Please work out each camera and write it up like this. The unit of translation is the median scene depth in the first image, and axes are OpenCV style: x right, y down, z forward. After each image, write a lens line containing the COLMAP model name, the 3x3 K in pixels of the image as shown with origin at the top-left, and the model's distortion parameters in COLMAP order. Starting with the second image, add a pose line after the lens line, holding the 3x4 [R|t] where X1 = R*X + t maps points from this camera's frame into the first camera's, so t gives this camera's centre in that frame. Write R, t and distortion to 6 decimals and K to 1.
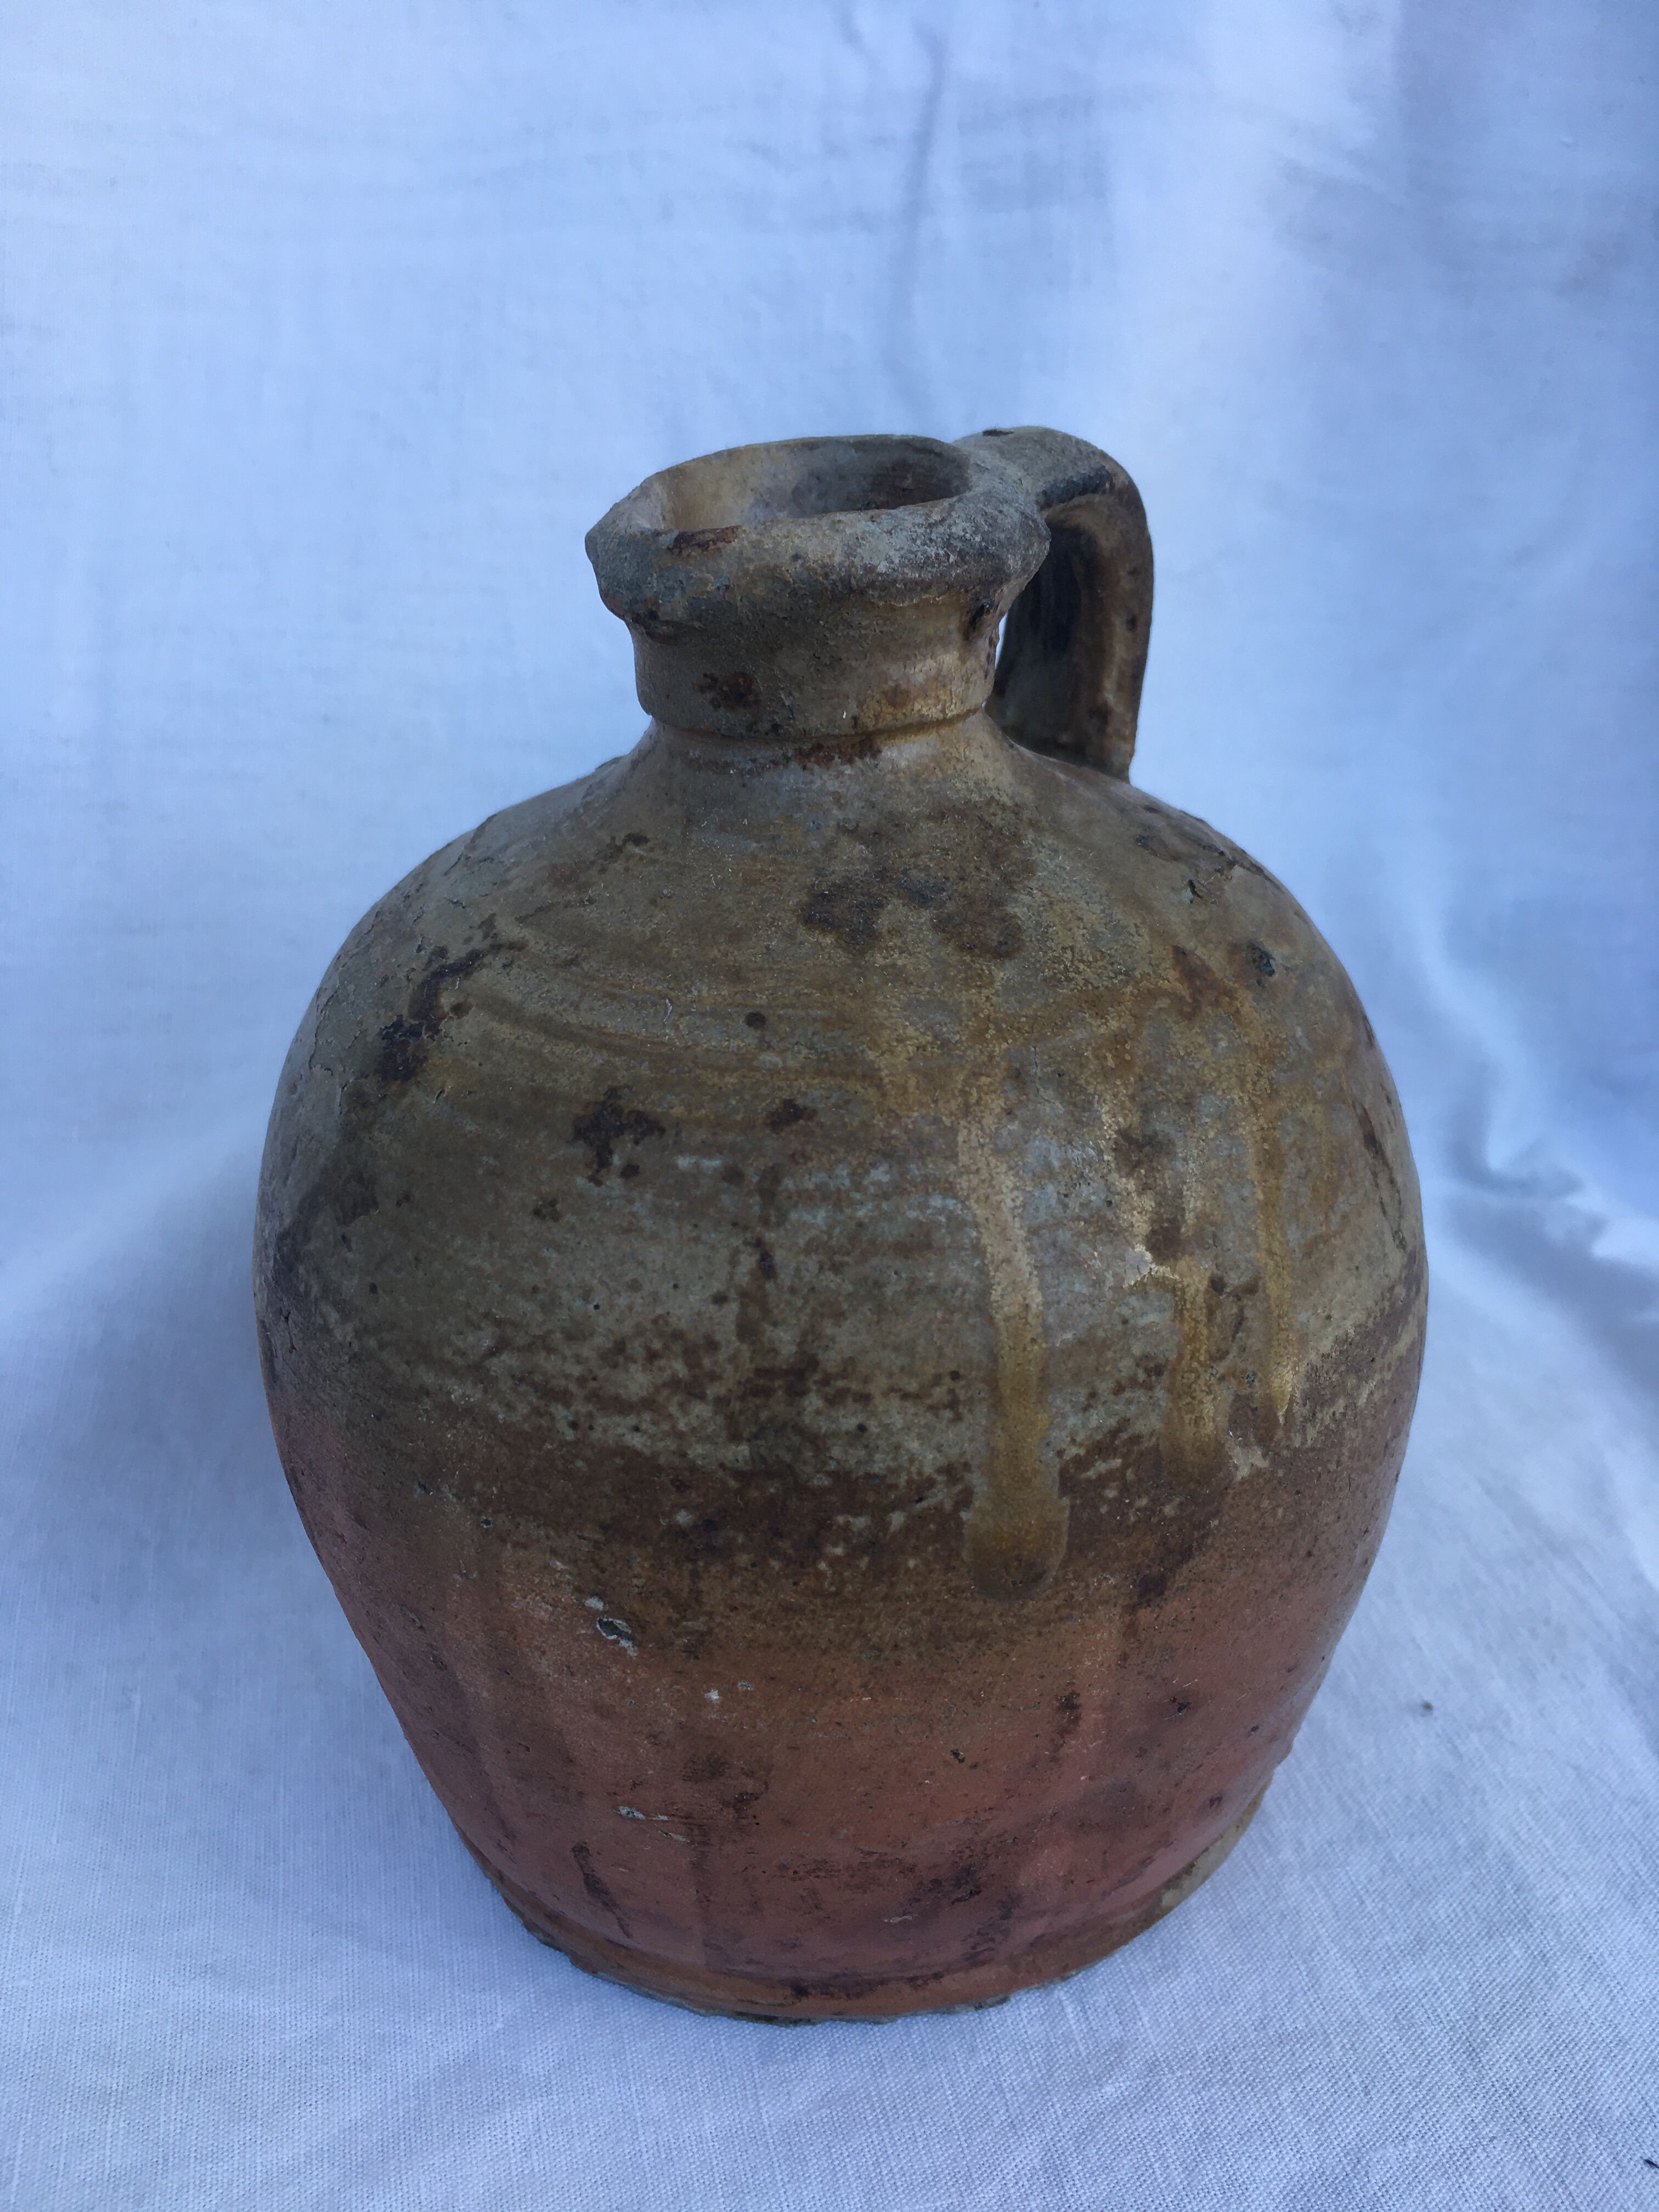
lens RADIAL K [[1918.0, 0, 842.8], [0, 1918.0, 1112.9], [0, 0, 1]] dist [0.053133, 0.002861]
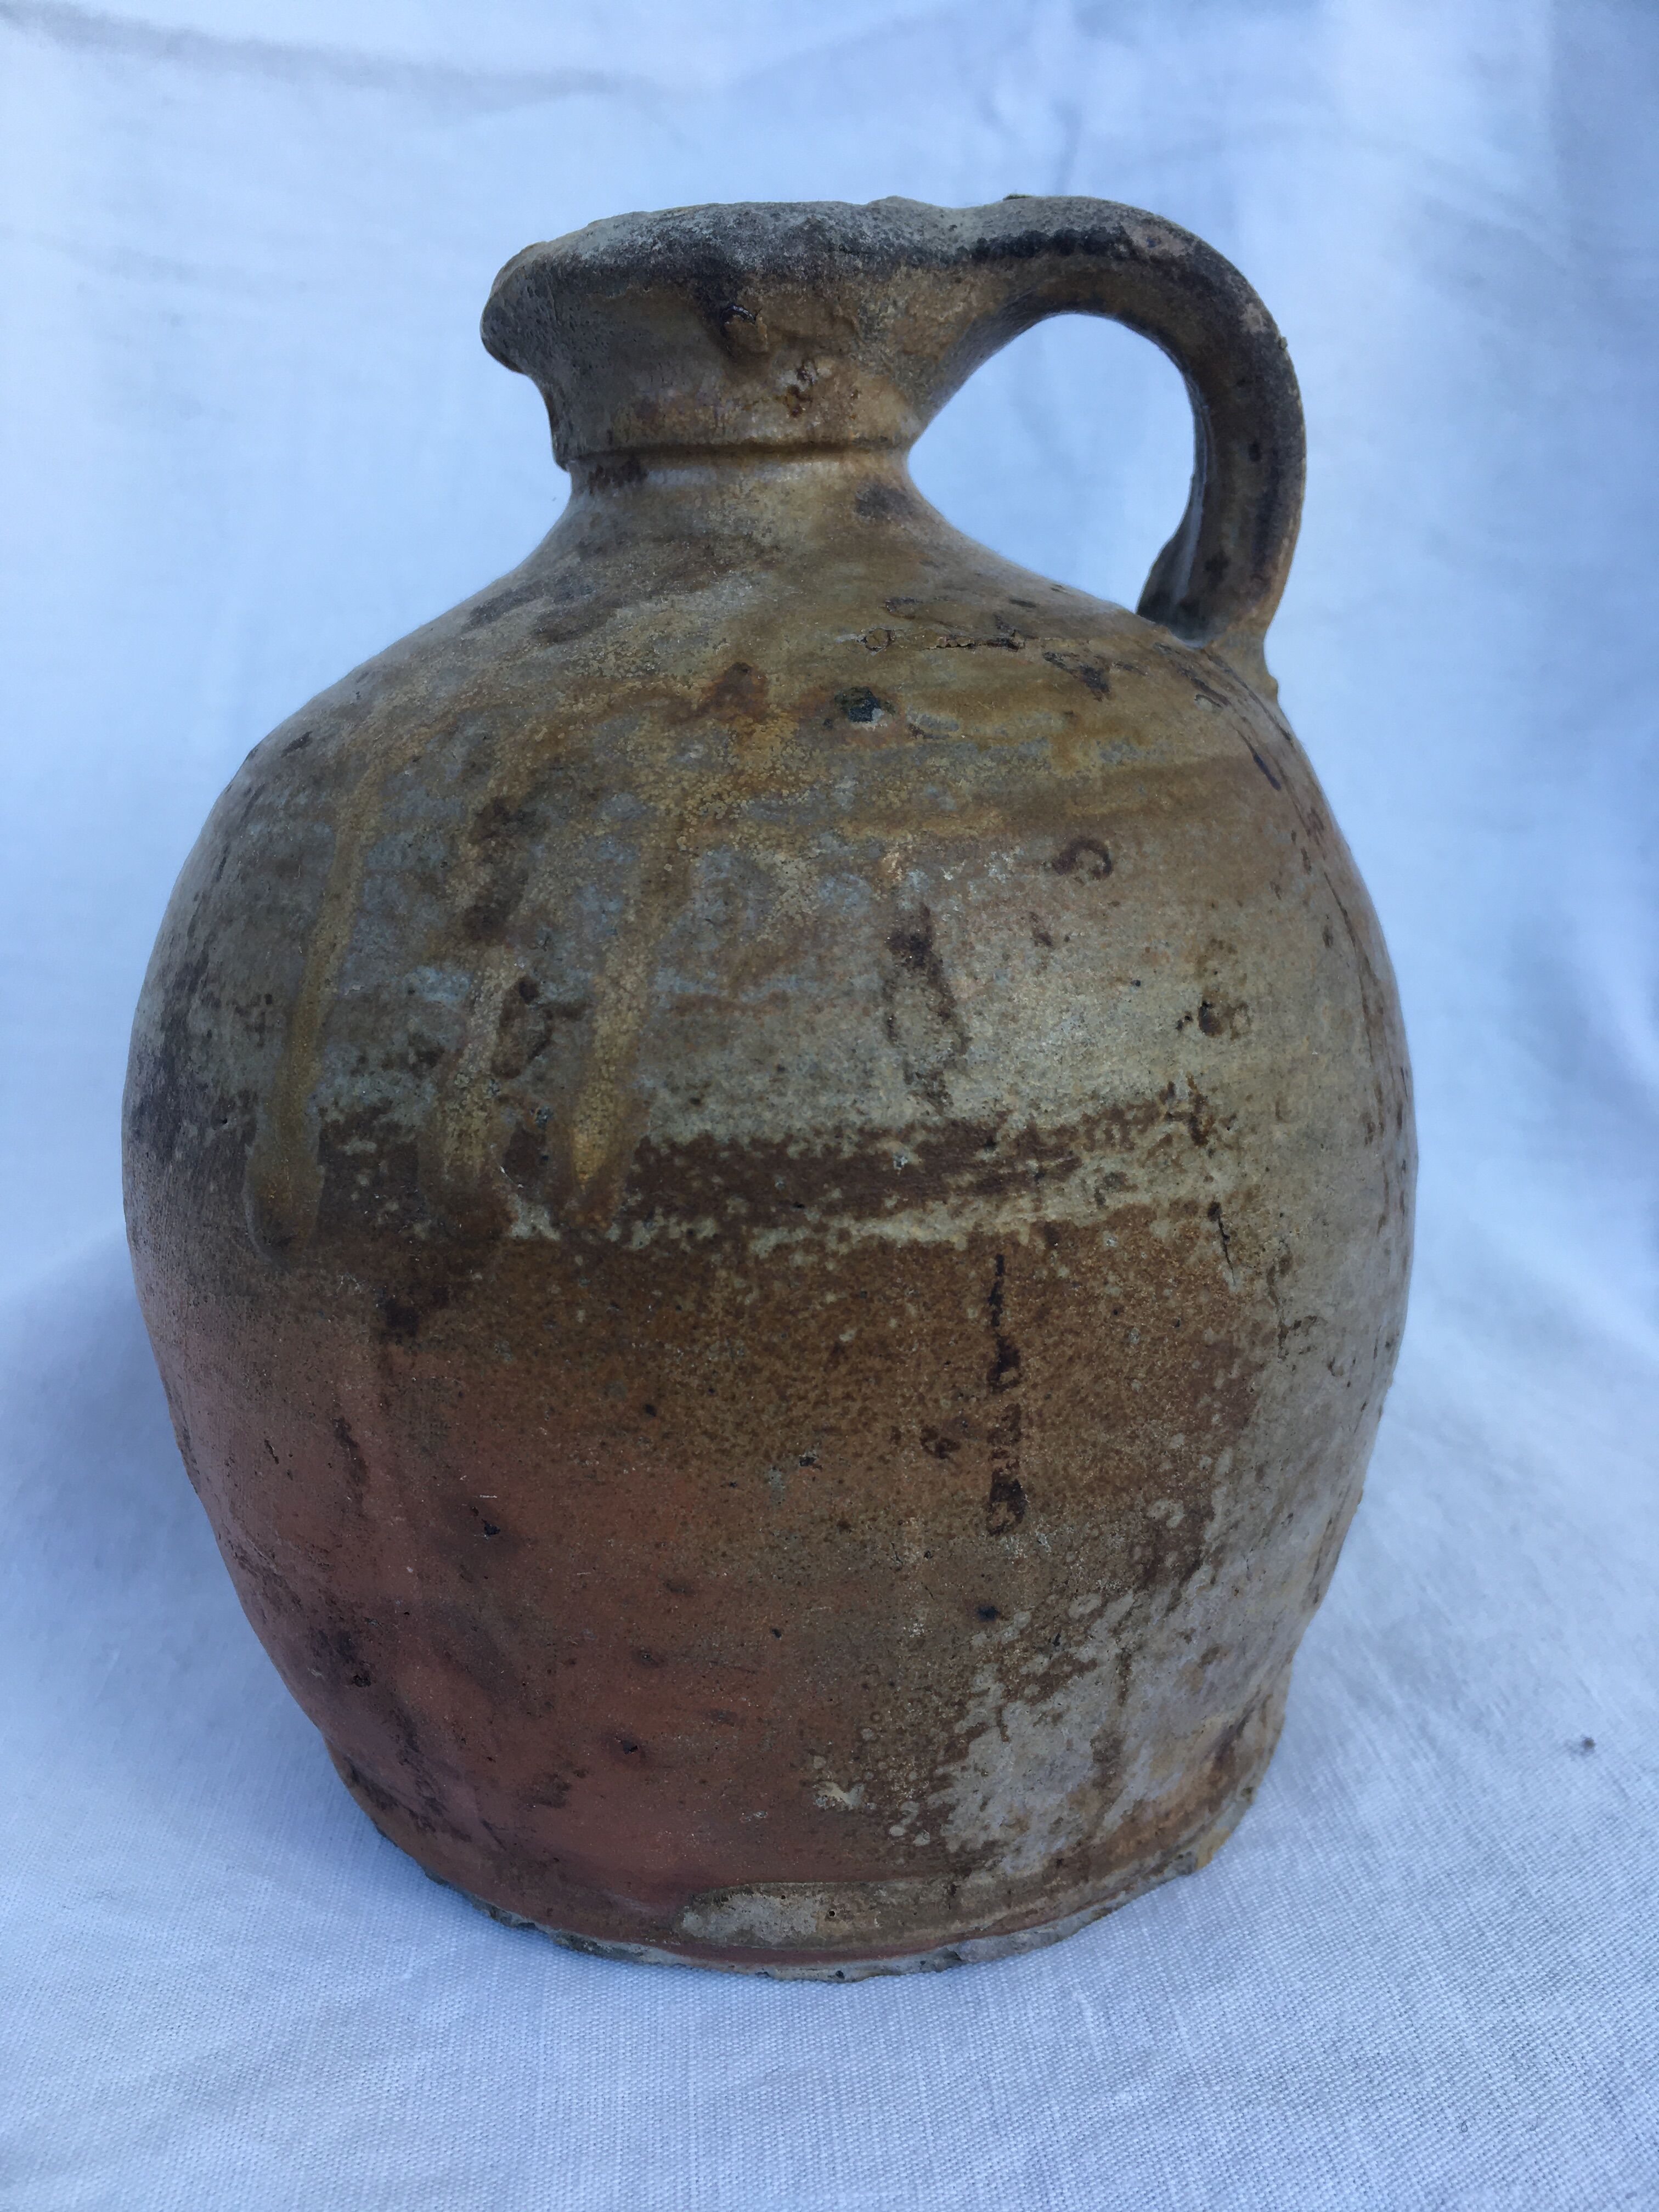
lens RADIAL K [[1934.1, 0, 829.5], [0, 1934.1, 1106.0], [0, 0, 1]] dist [0.043540, 0.001002]
pose [[0.642277, 0.191792, -0.742089, 0.933115], [-0.321517, 0.946304, -0.033702, 0.124204], [0.695778, 0.260240, 0.669454, 0.531695]]
